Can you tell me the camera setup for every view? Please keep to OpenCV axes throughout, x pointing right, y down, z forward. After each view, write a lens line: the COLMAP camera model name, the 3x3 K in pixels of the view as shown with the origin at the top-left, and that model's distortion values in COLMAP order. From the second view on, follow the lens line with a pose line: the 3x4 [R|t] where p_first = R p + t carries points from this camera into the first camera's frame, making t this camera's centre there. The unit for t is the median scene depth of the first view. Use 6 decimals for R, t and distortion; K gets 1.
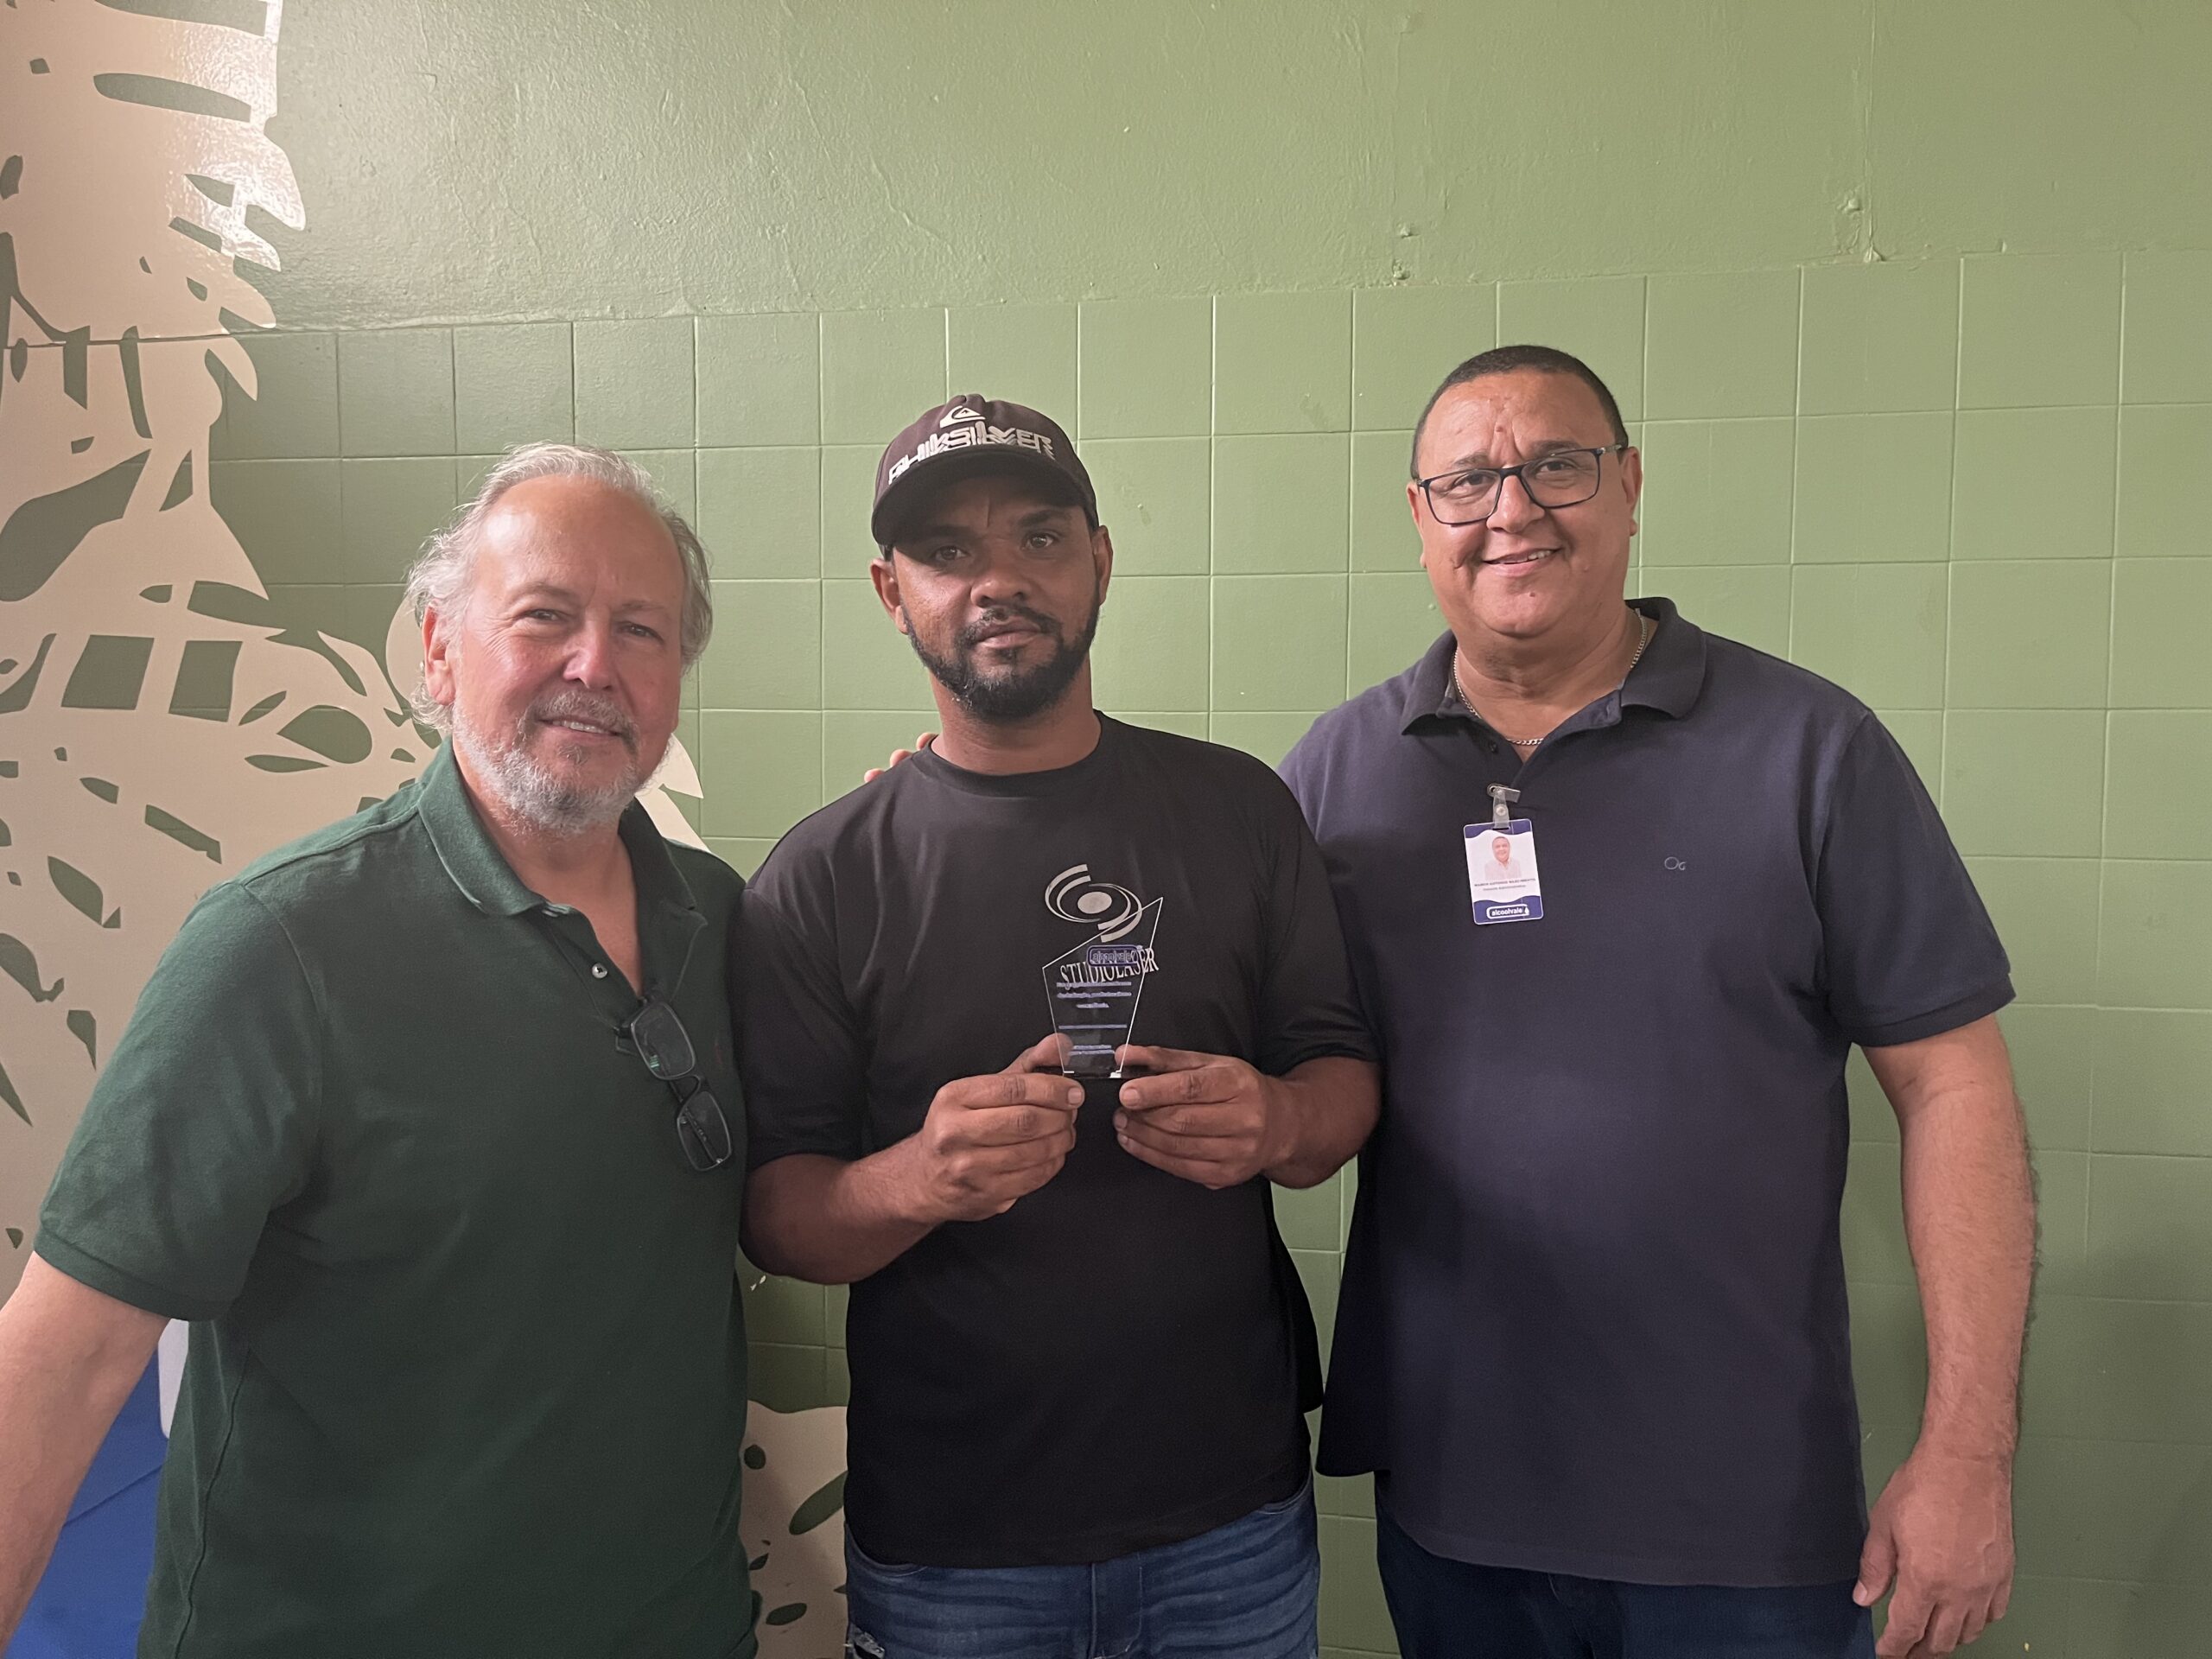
lens RADIAL K [[1767.5, 0, 1130.3], [0, 1767.5, 817.3], [0, 0, 1]] dist [0.039184, -0.056025]
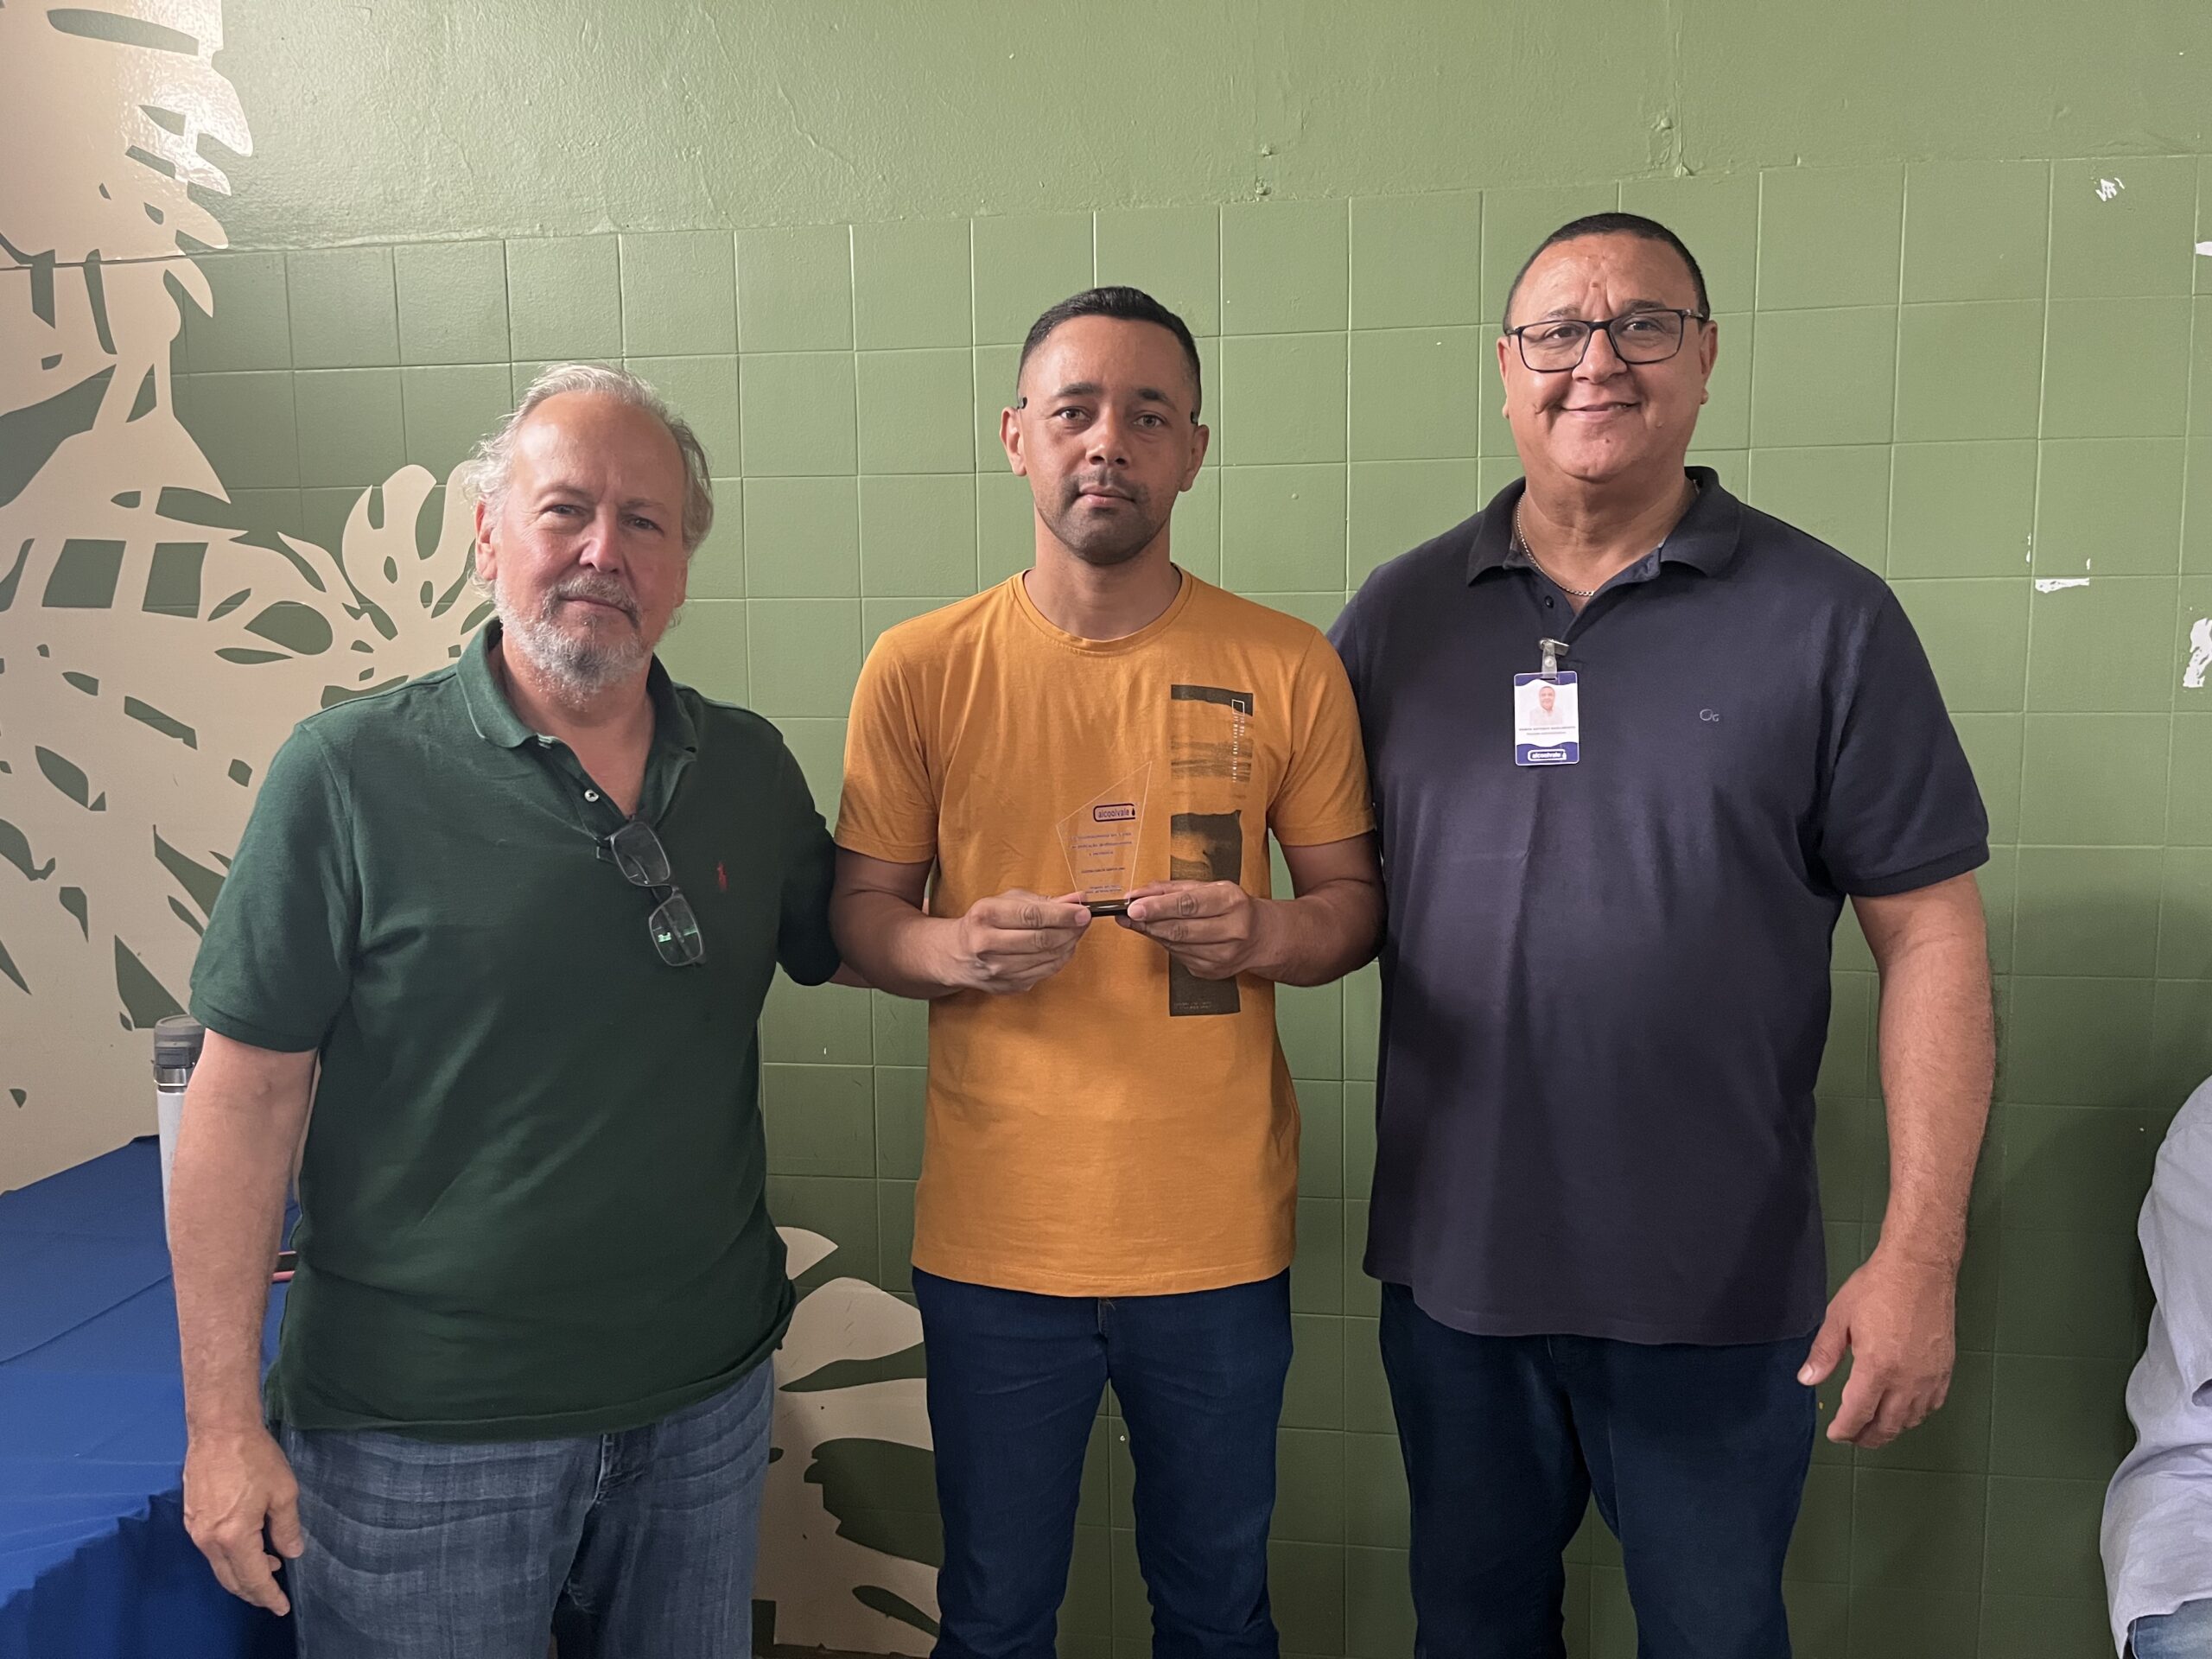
lens RADIAL K [[1888.8, 0, 1113.5], [0, 1888.8, 843.0], [0, 0, 1]] dist [0.097429, -0.194872]
pose [[0.999810, -0.016315, 0.010684, 0.036921], [0.015620, 0.997941, 0.062206, 0.020169], [-0.011677, -0.062027, 0.998006, -0.182781]]
